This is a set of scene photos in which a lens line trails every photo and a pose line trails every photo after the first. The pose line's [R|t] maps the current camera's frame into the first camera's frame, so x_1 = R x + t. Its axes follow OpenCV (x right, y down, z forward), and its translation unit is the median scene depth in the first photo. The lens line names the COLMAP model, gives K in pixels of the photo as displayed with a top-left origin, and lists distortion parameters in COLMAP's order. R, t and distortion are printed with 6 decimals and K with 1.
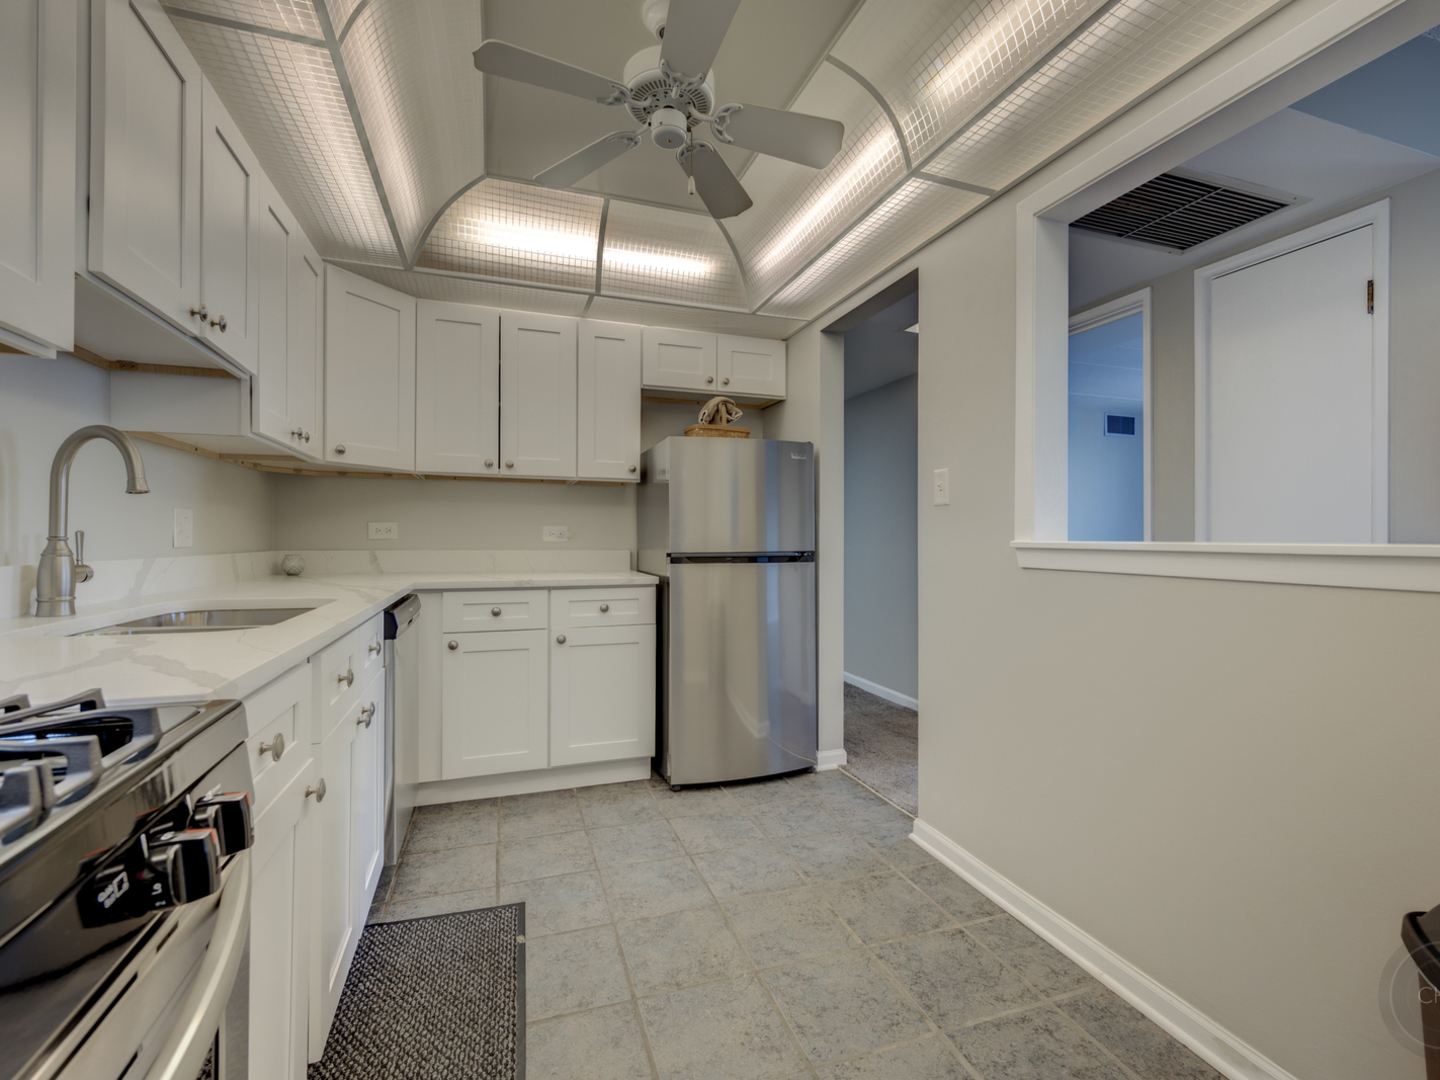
lens RADIAL K [[647.1, 0, 721.3], [0, 647.1, 534.5], [0, 0, 1]] dist [-0.000844, 0.000568]
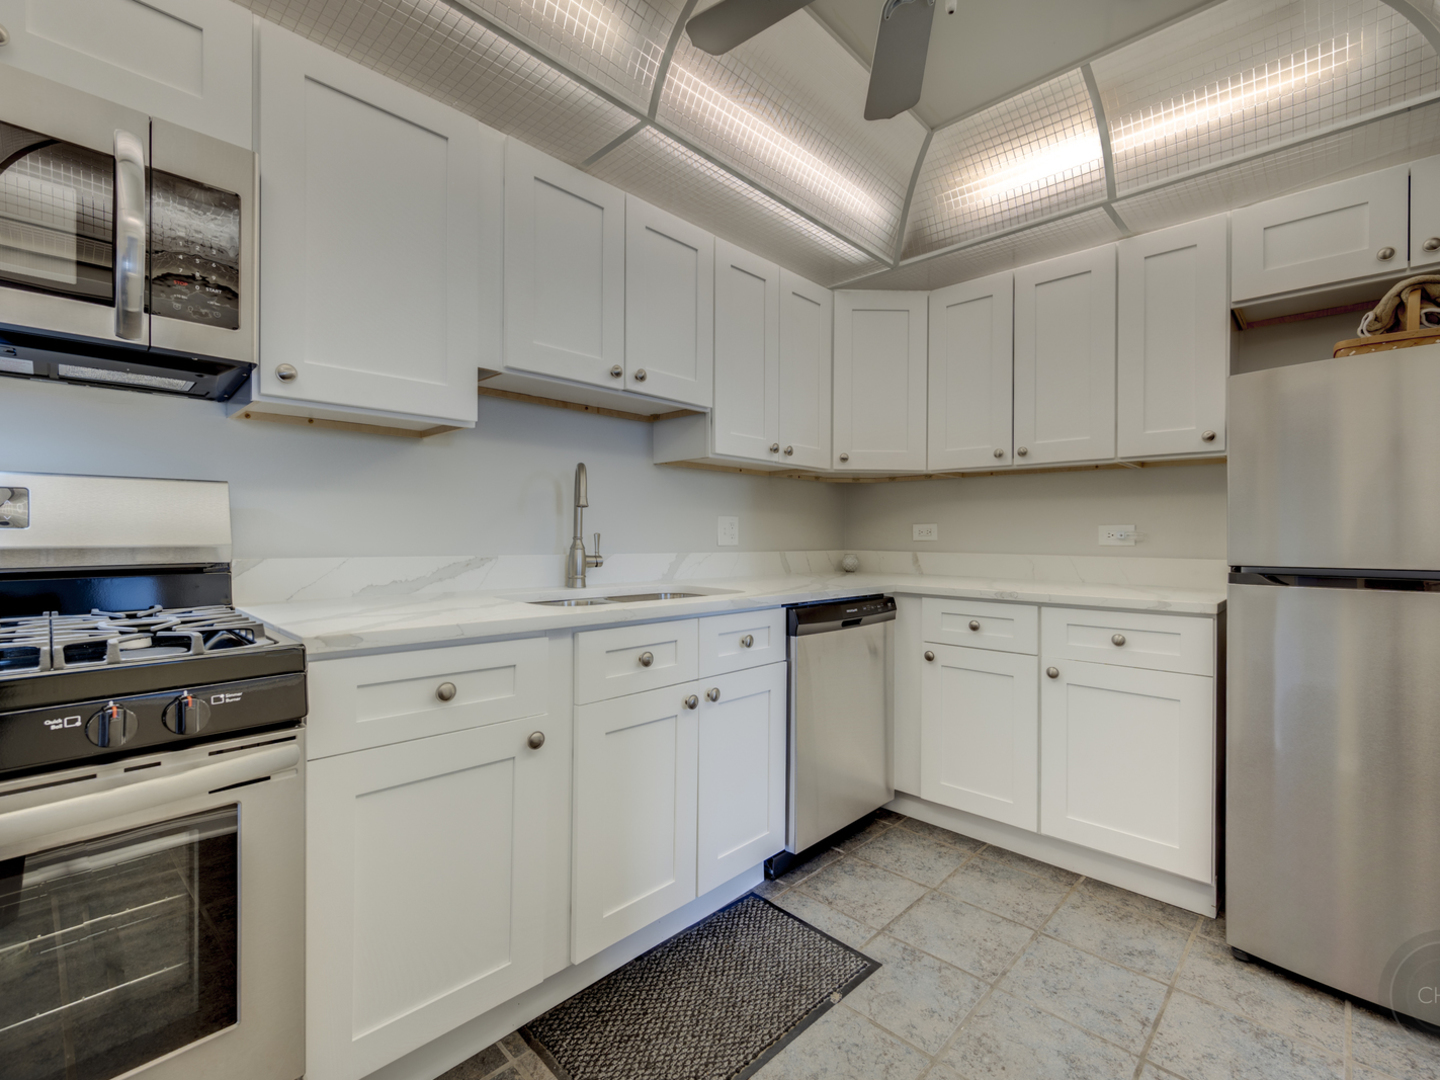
lens RADIAL K [[647.1, 0, 721.8], [0, 647.1, 534.5], [0, 0, 1]] dist [-0.000844, 0.000568]
pose [[0.450586, -0.002644, -0.892729, 0.252248], [-0.000561, 0.999995, -0.003245, 0.000963], [0.892733, 0.001963, 0.450582, 0.291607]]
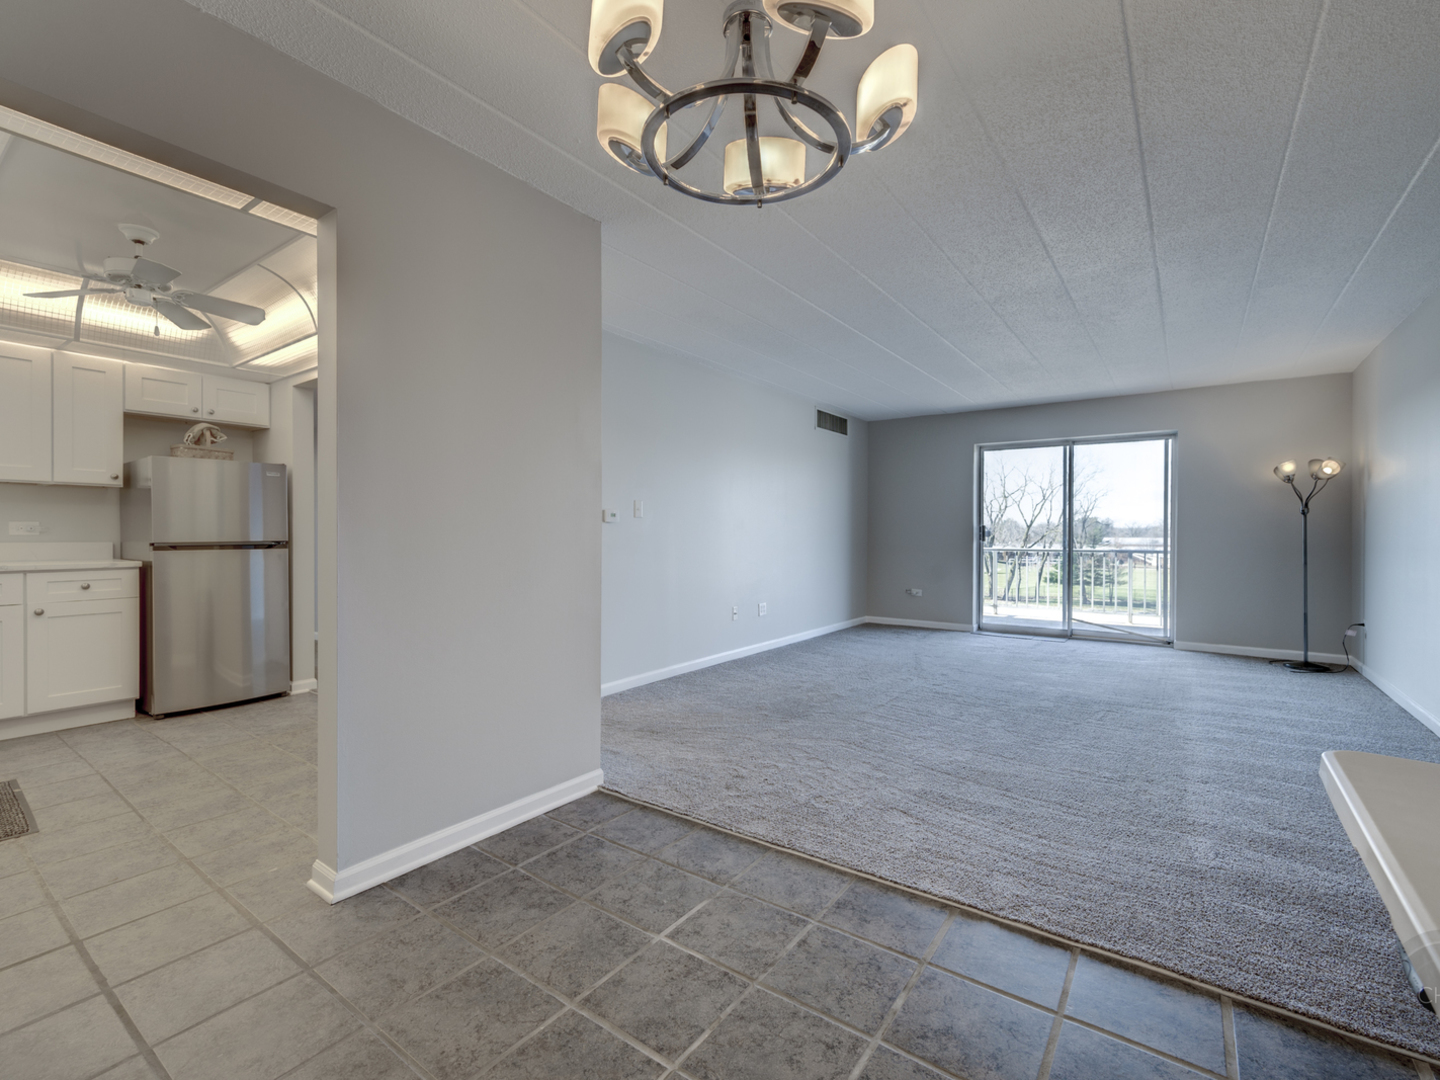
lens RADIAL K [[647.1, 0, 719.1], [0, 647.1, 533.4], [0, 0, 1]] dist [-0.000844, 0.000568]
pose [[0.819499, -0.003629, 0.573069, 0.114256], [-0.002362, 0.999950, 0.009709, -0.006633], [-0.573075, -0.009310, 0.819450, -0.770159]]
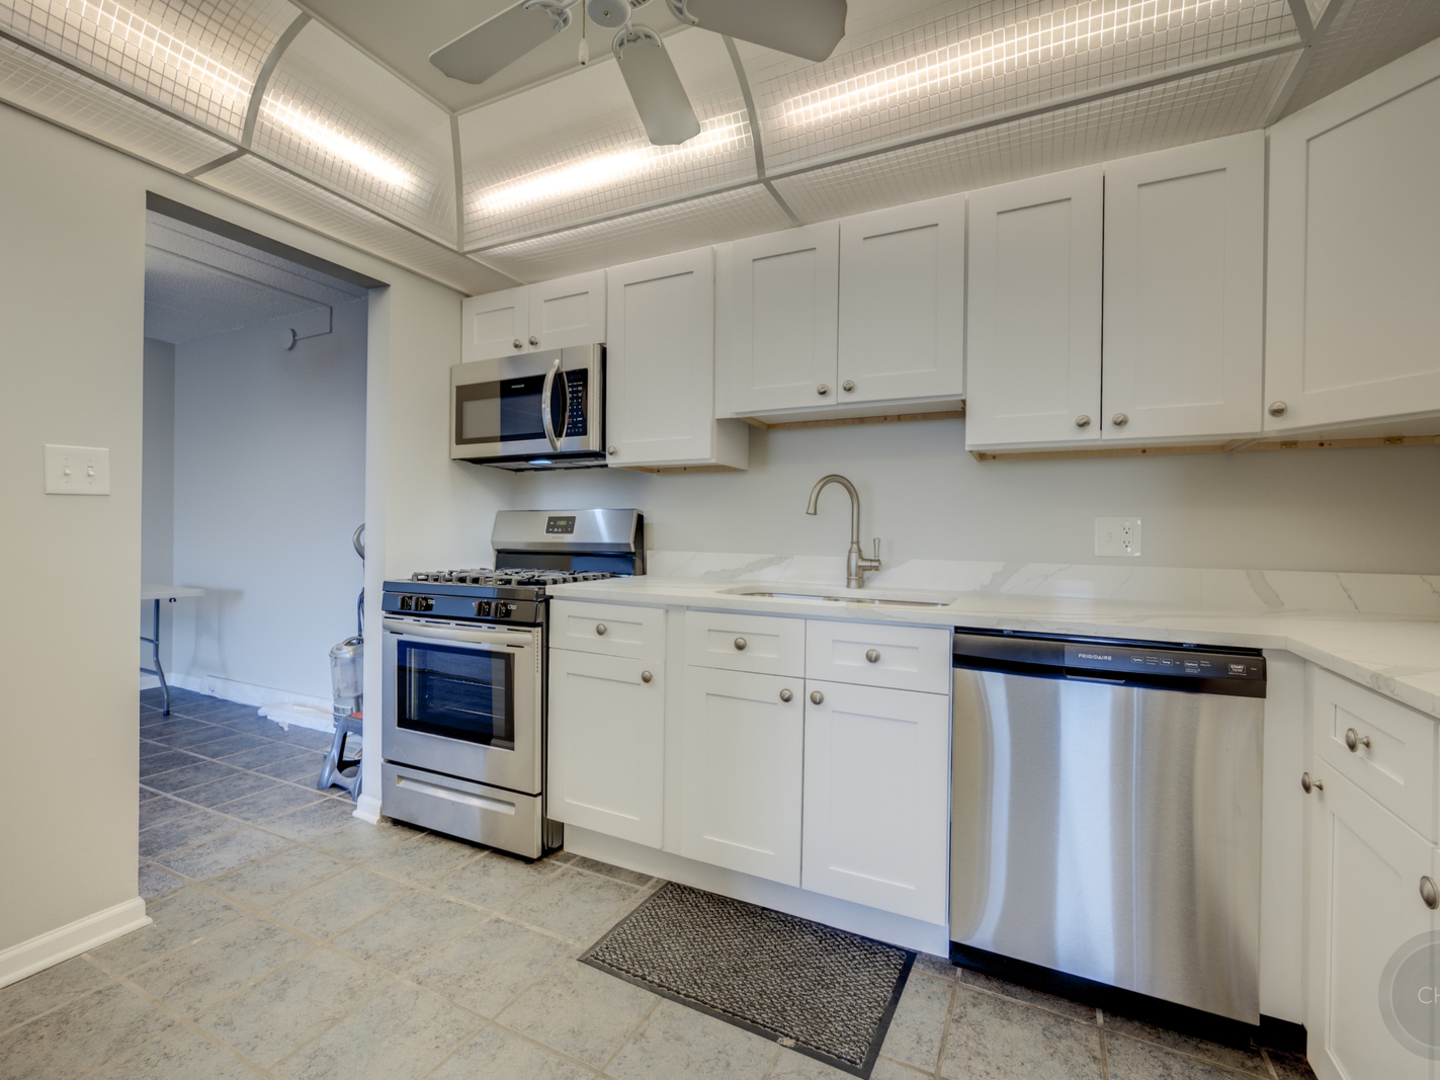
lens RADIAL K [[647.1, 0, 721.7], [0, 647.1, 535.5], [0, 0, 1]] dist [-0.000844, 0.000568]
pose [[-0.713822, -0.012332, -0.700218, 0.199605], [-0.013430, 0.999902, -0.003919, -0.000518], [0.700198, 0.006606, -0.713918, 0.946159]]
